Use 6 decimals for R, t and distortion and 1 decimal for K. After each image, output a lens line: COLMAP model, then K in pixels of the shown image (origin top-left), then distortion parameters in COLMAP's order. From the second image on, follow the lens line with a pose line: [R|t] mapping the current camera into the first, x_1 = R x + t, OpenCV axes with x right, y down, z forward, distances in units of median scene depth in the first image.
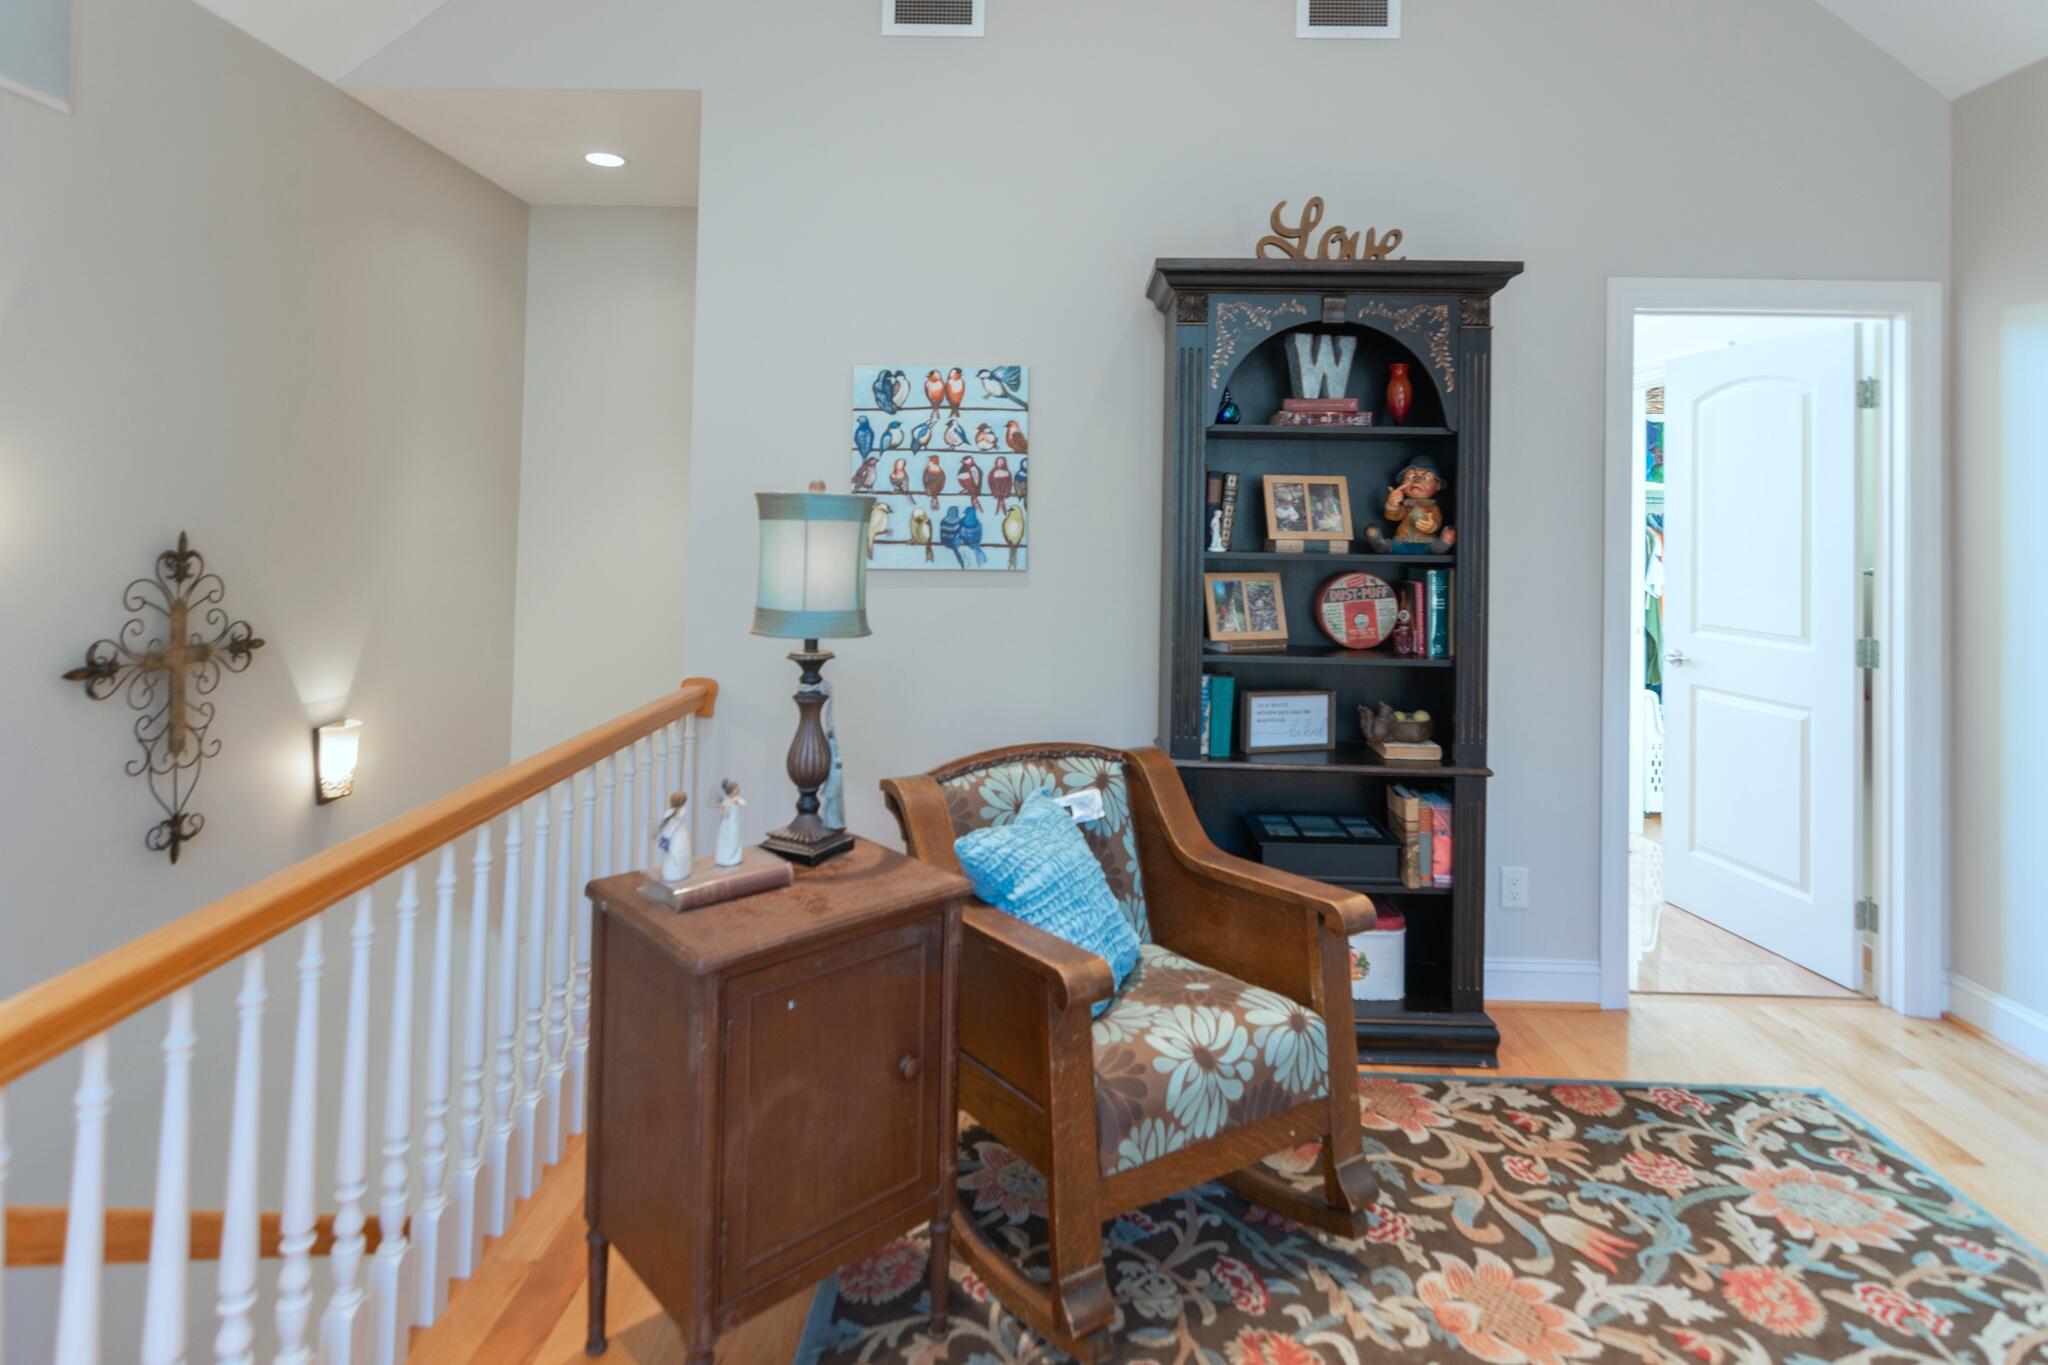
lens RADIAL K [[1094.1, 0, 1066.2], [0, 1094.1, 681.7], [0, 0, 1]] dist [-0.004334, 0.000647]
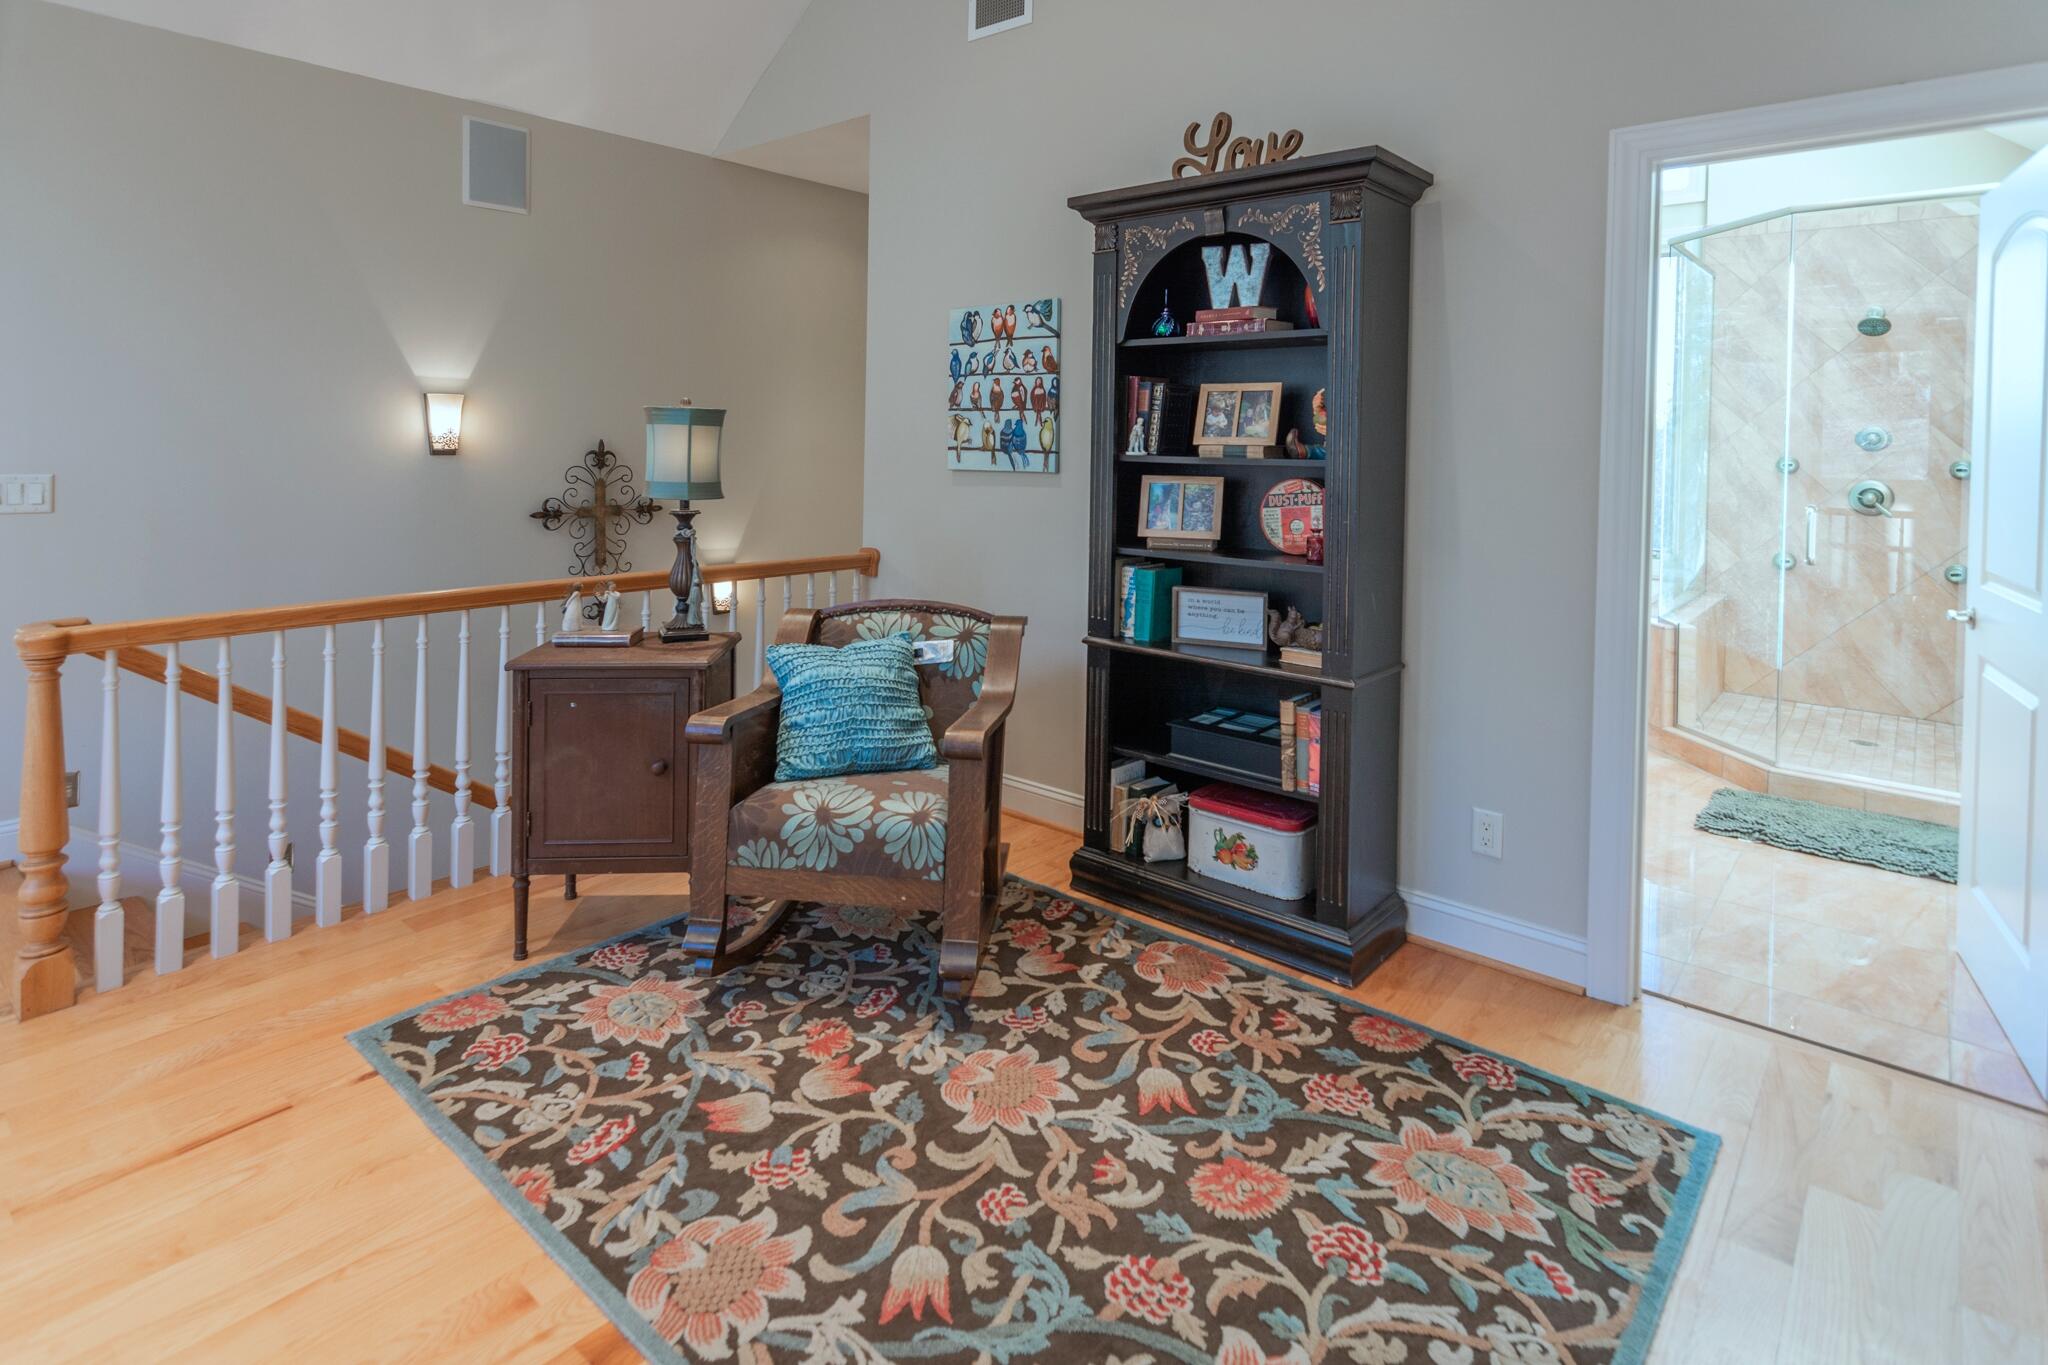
lens RADIAL K [[1094.1, 0, 1066.2], [0, 1094.1, 681.7], [0, 0, 1]] dist [-0.004334, 0.000647]
pose [[0.770412, 0.131807, -0.623772, 0.815390], [-0.094699, 0.991201, 0.092486, 0.014013], [0.630474, -0.012182, 0.776115, 0.083892]]
